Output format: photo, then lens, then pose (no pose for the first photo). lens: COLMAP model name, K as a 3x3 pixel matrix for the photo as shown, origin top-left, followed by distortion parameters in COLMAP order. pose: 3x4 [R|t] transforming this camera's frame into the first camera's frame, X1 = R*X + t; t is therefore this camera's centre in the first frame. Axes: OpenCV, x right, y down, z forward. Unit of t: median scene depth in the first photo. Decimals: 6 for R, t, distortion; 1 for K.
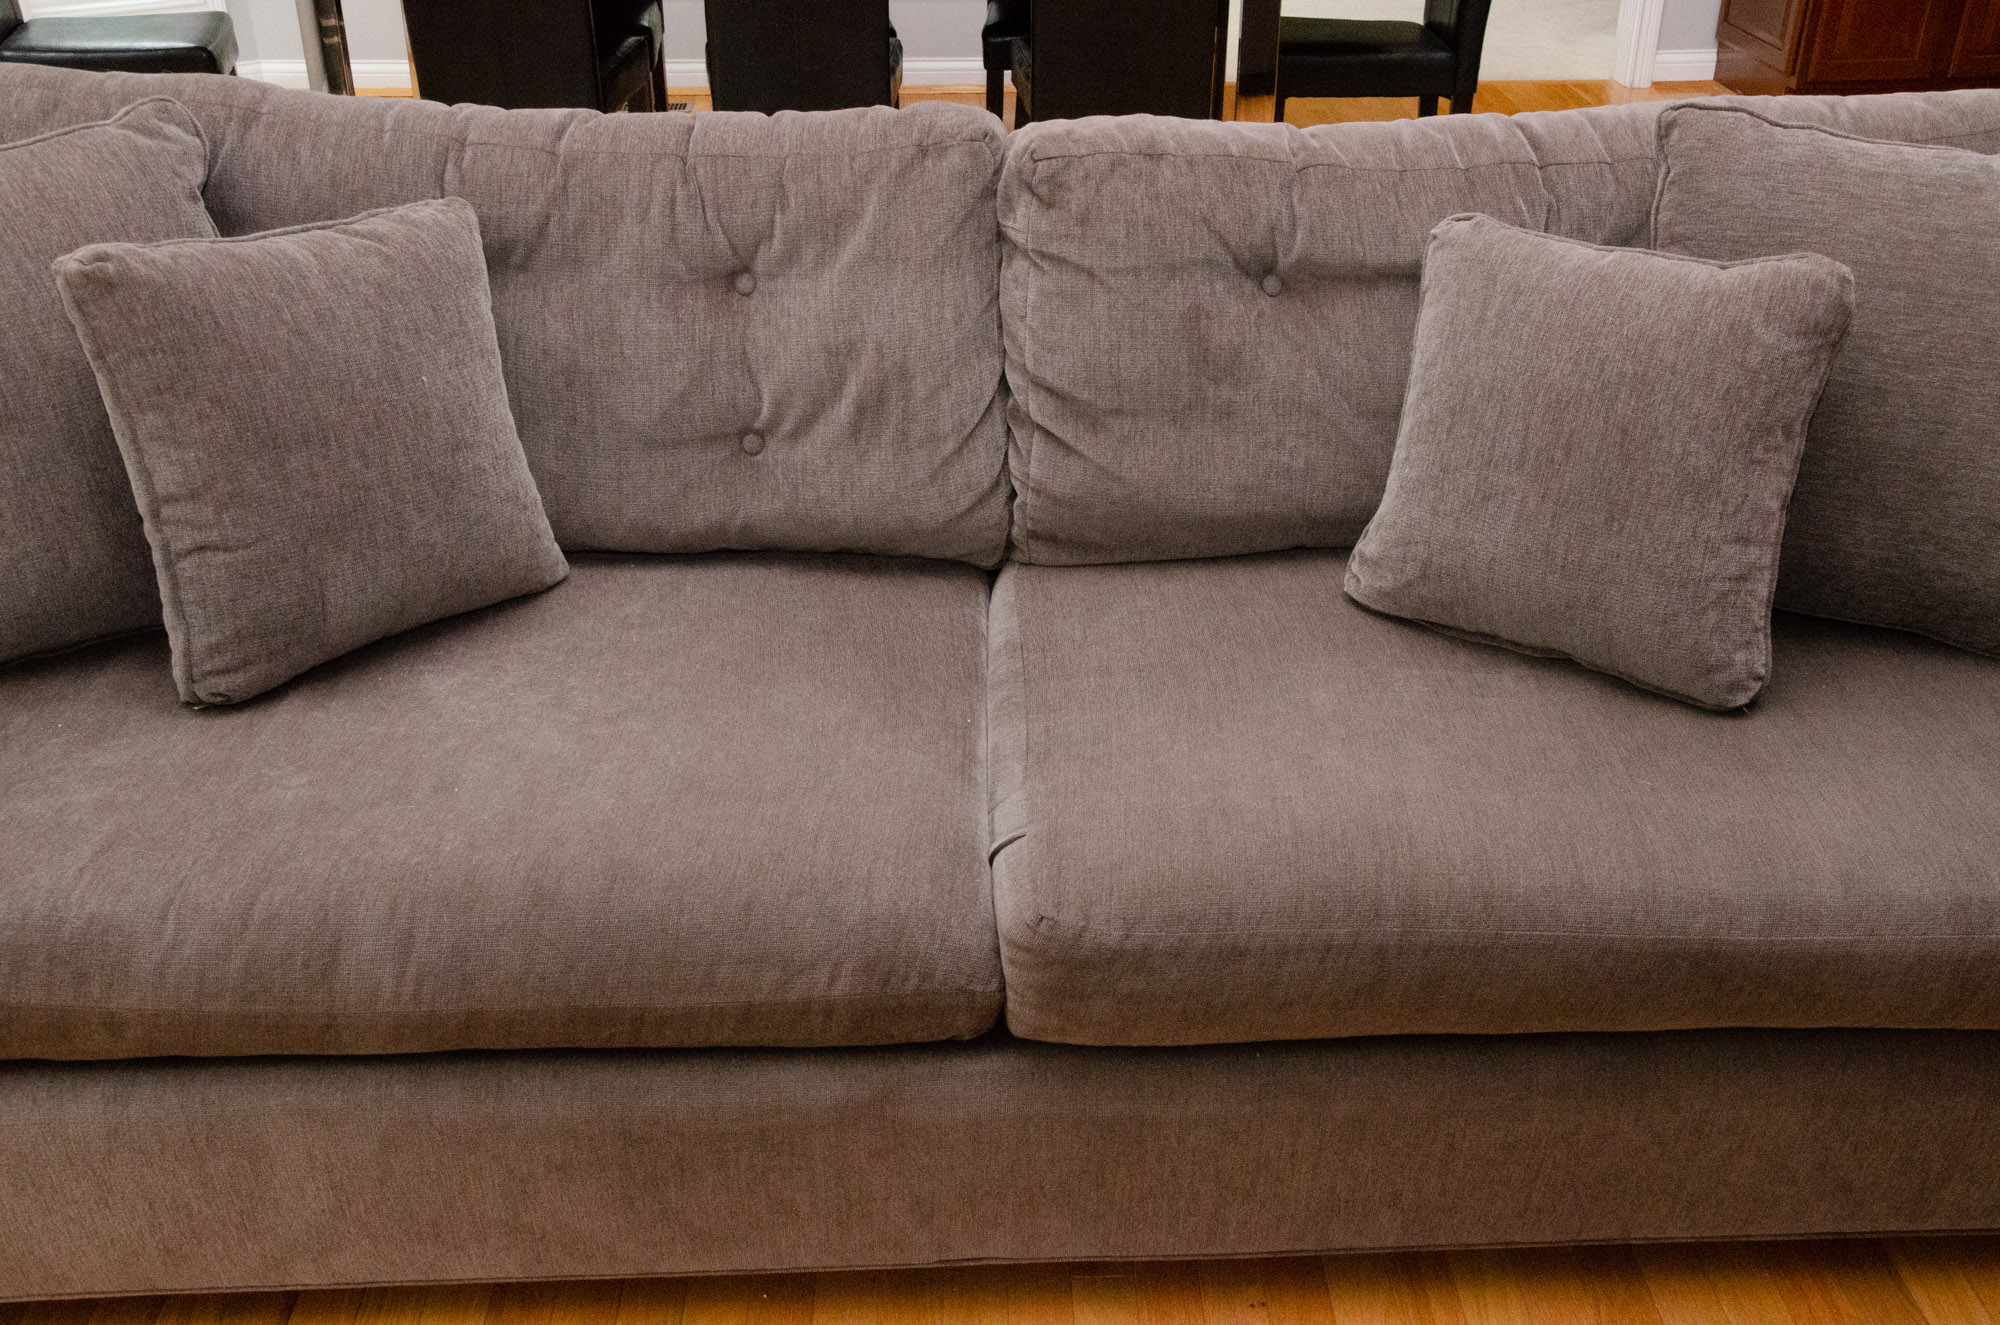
lens RADIAL K [[2001.9, 0, 1004.7], [0, 2001.9, 659.0], [0, 0, 1]] dist [0.024173, 0.000000]
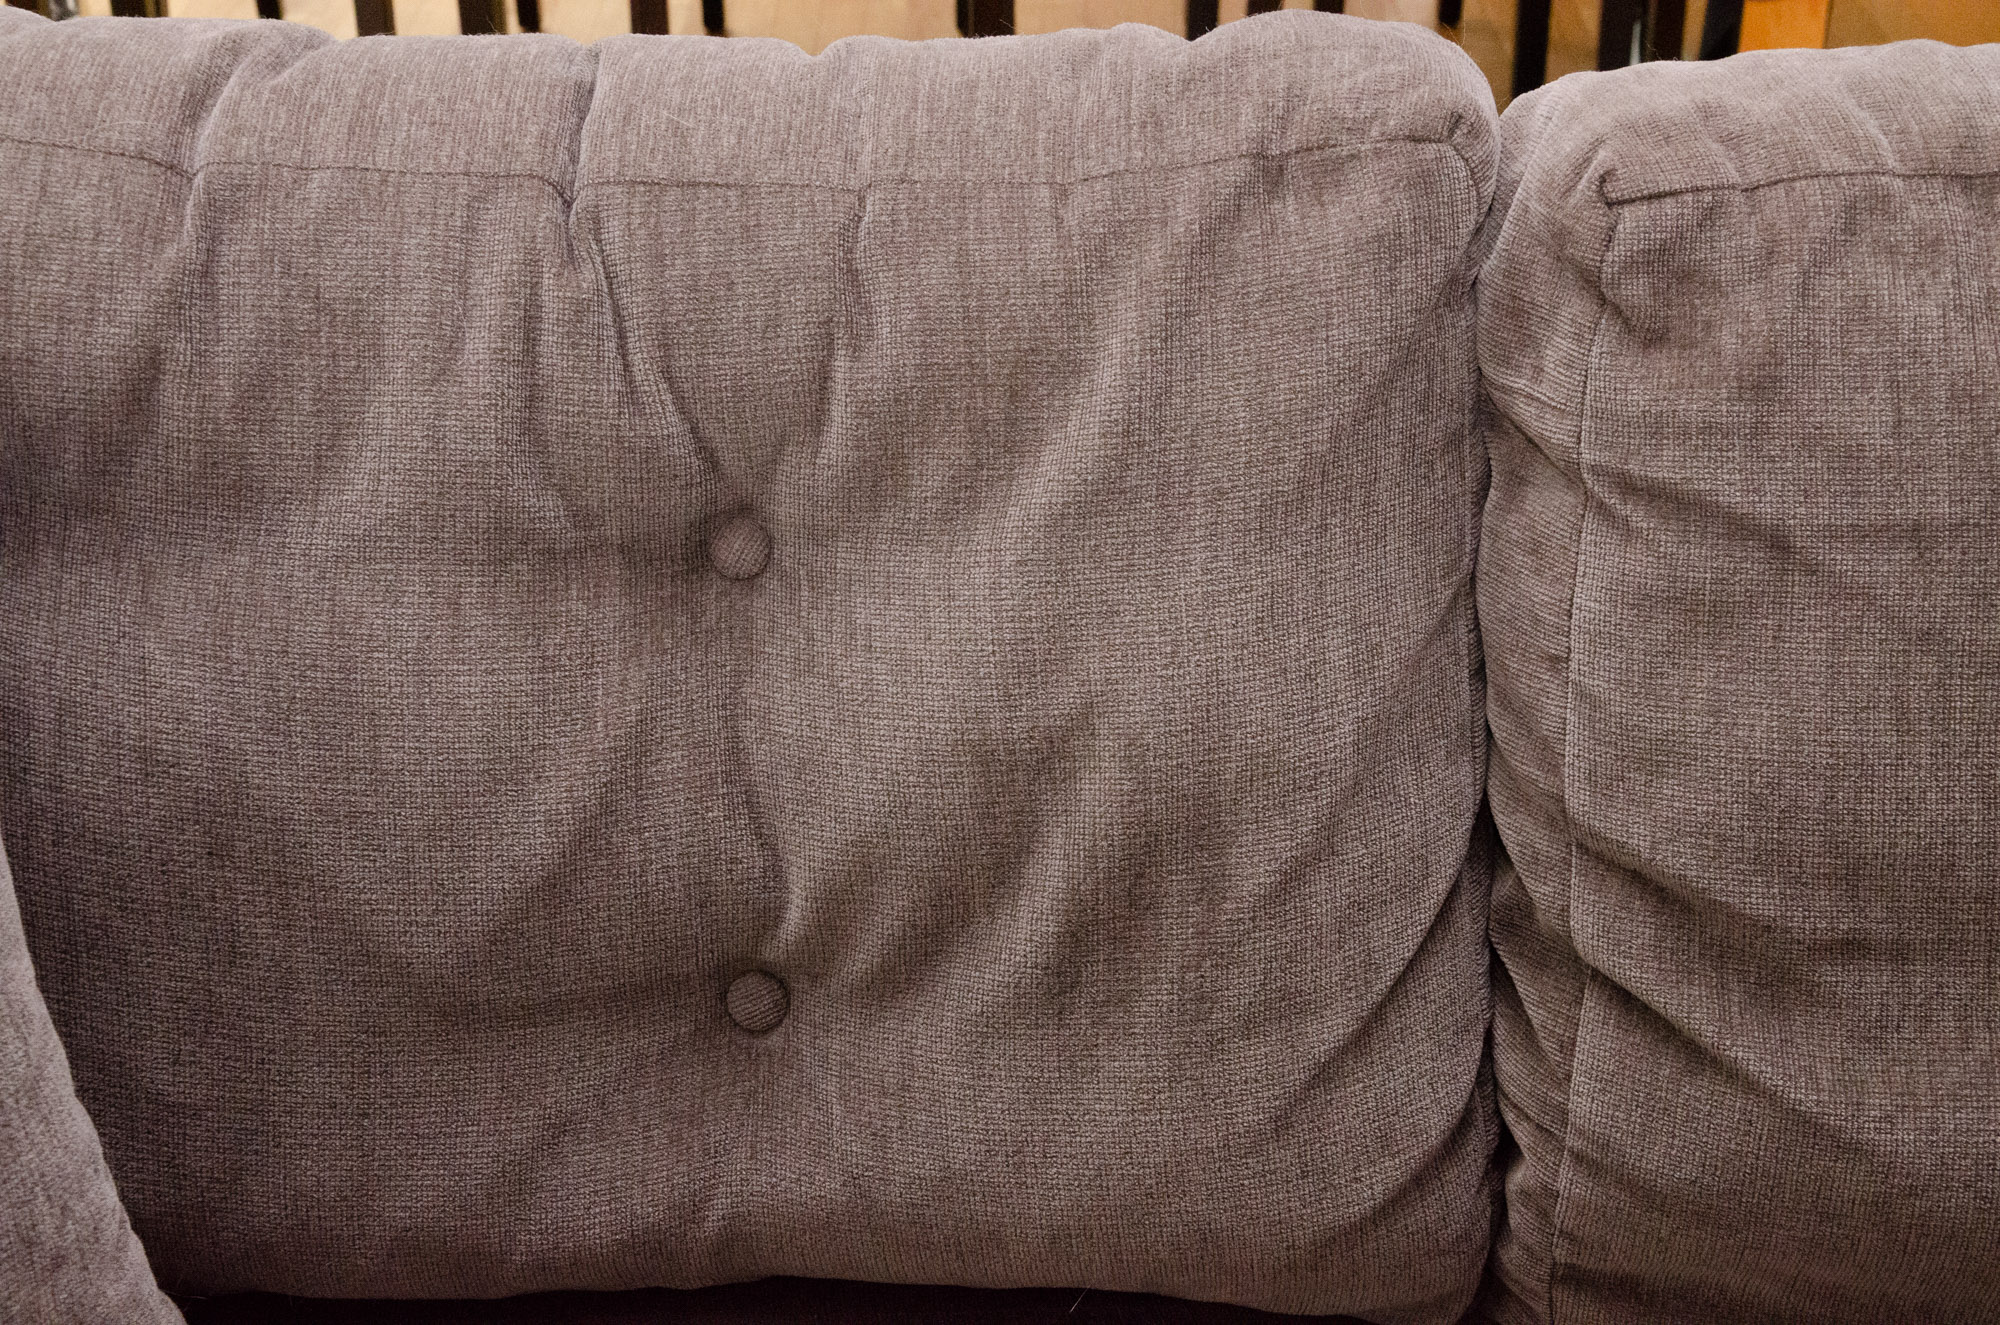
lens RADIAL K [[3435.0, 0, 1035.5], [0, 3435.0, 729.5], [0, 0, 1]] dist [0.243470, 0.000000]
pose [[0.999652, 0.008004, -0.025126, -0.064857], [-0.008585, 0.999697, -0.023075, -0.145739], [0.024934, 0.023283, 0.999418, 0.418189]]
